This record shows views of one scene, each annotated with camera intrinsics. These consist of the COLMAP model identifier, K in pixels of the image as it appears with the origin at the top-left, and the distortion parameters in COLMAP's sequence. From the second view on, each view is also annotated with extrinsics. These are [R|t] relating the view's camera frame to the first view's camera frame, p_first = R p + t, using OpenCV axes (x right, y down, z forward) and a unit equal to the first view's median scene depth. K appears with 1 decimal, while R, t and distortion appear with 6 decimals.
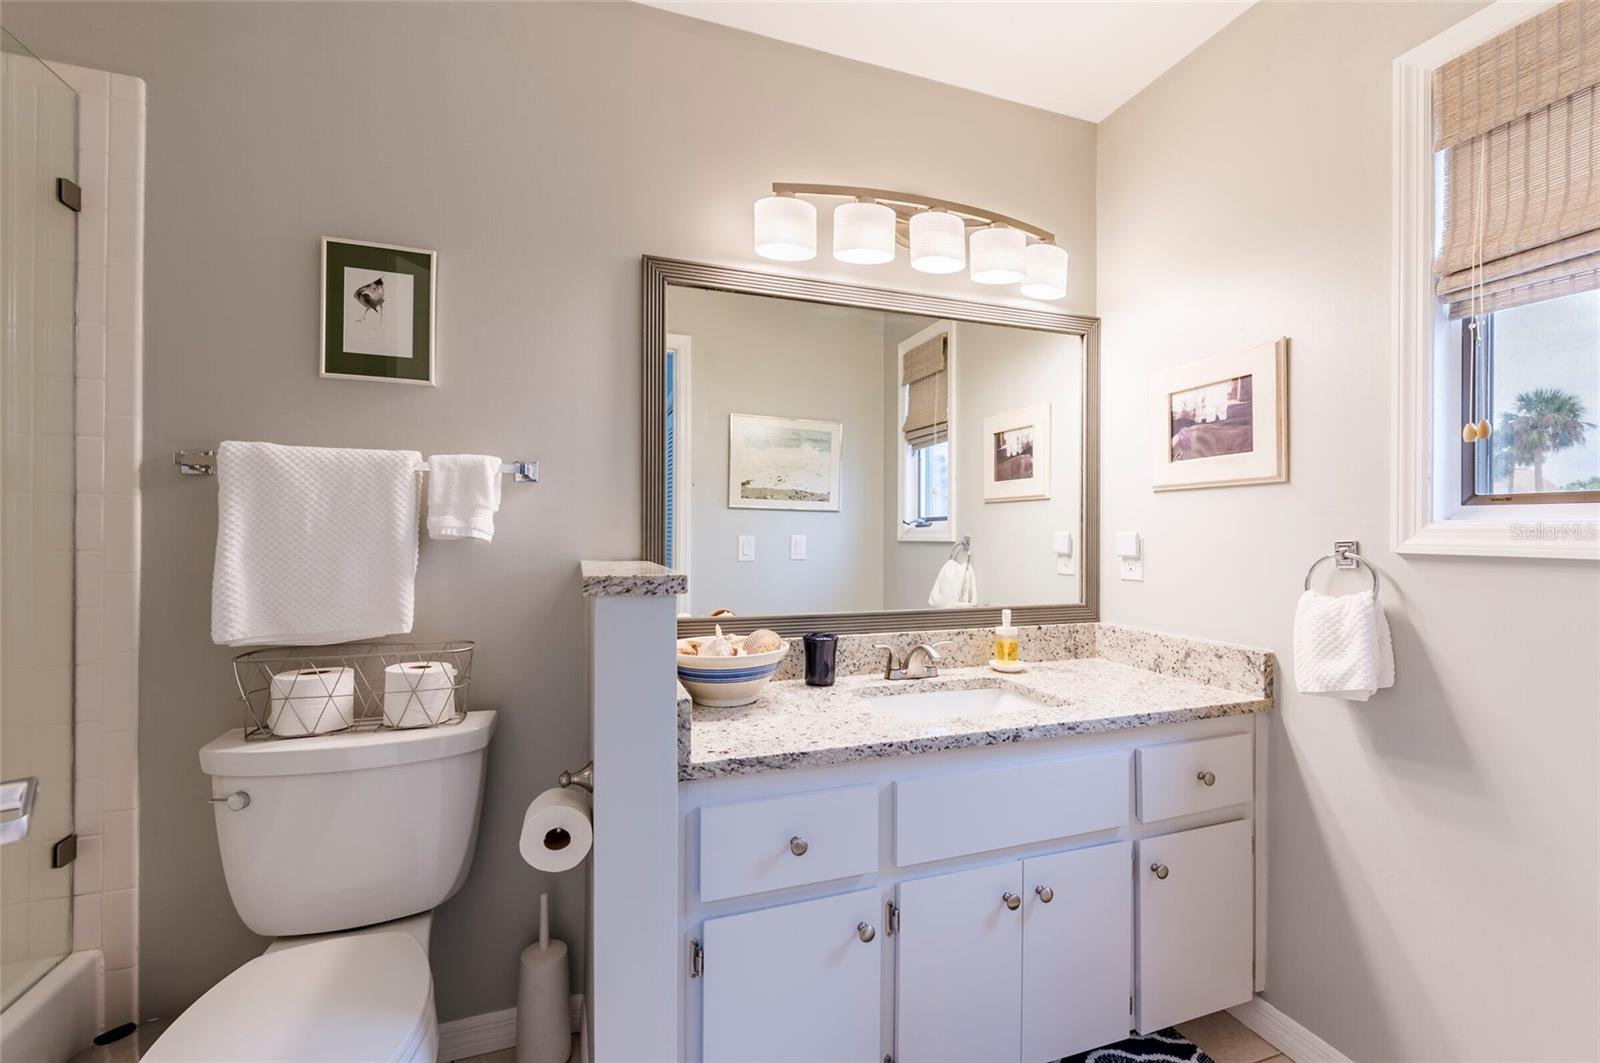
lens RADIAL K [[685.7, 0, 803.5], [0, 685.7, 532.0], [0, 0, 1]] dist [-0.003061, -0.001009]
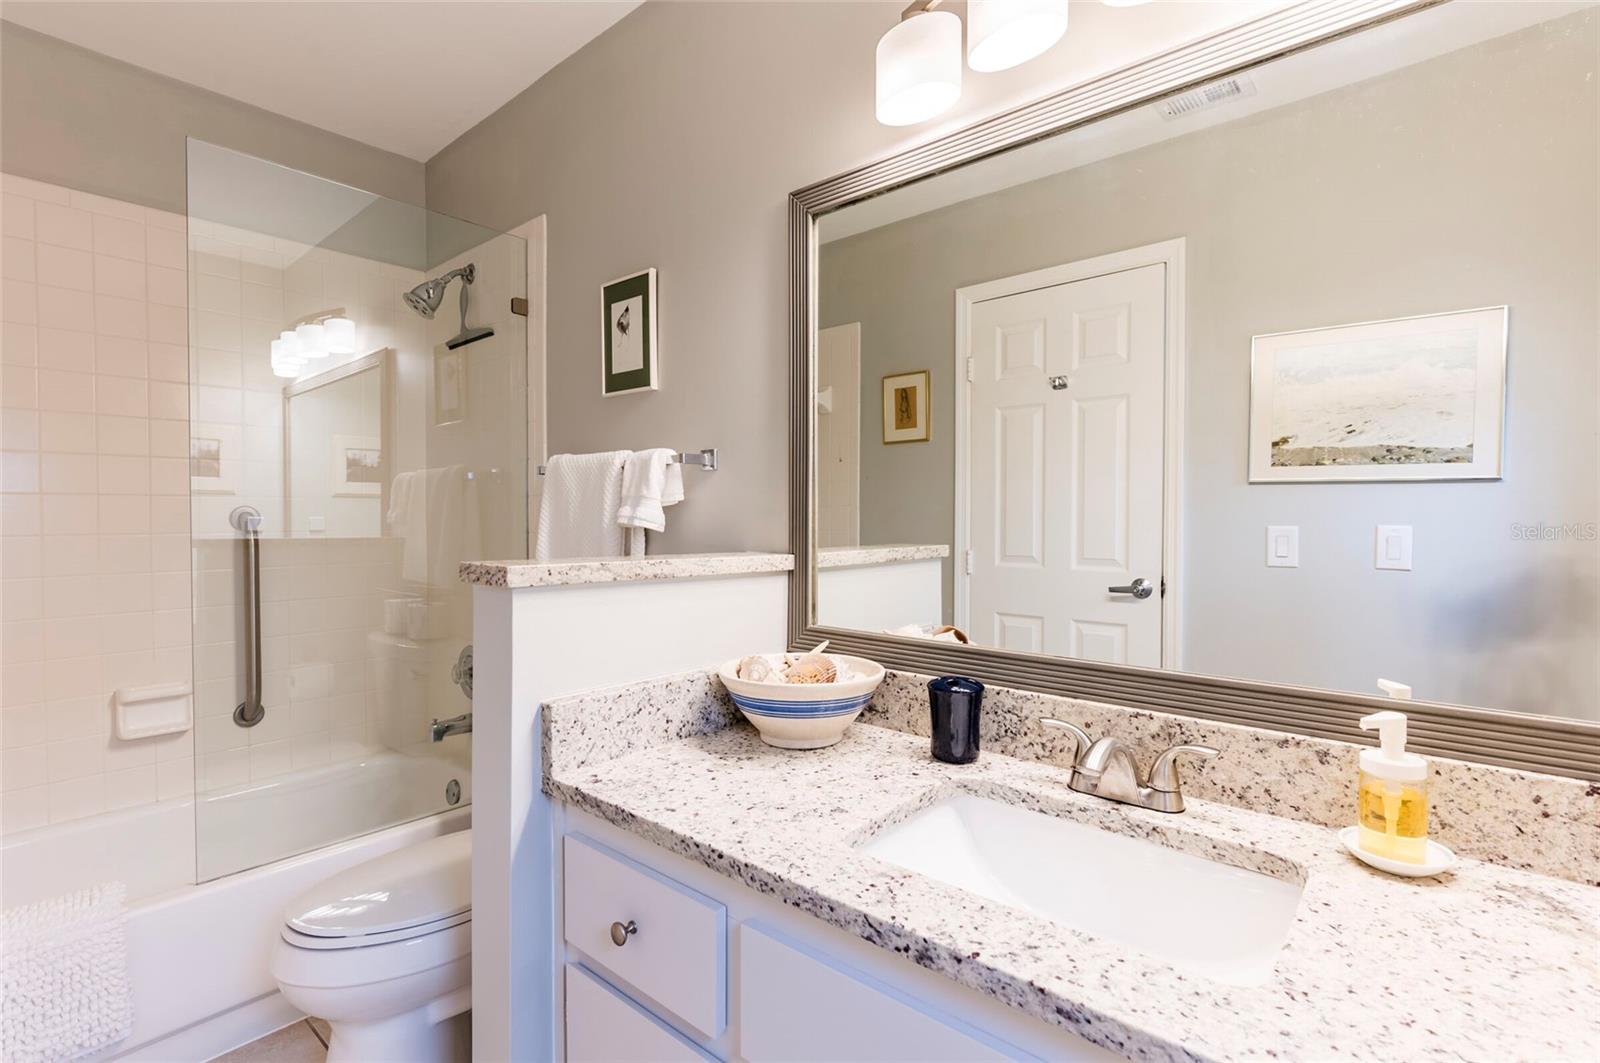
lens RADIAL K [[750.3, 0, 800.8], [0, 750.3, 531.1], [0, 0, 1]] dist [-0.003864, -0.000647]
pose [[0.487135, 0.011397, -0.873252, 0.652477], [0.000955, 0.999907, 0.013583, 0.000689], [0.873326, -0.007450, 0.487079, 0.620001]]
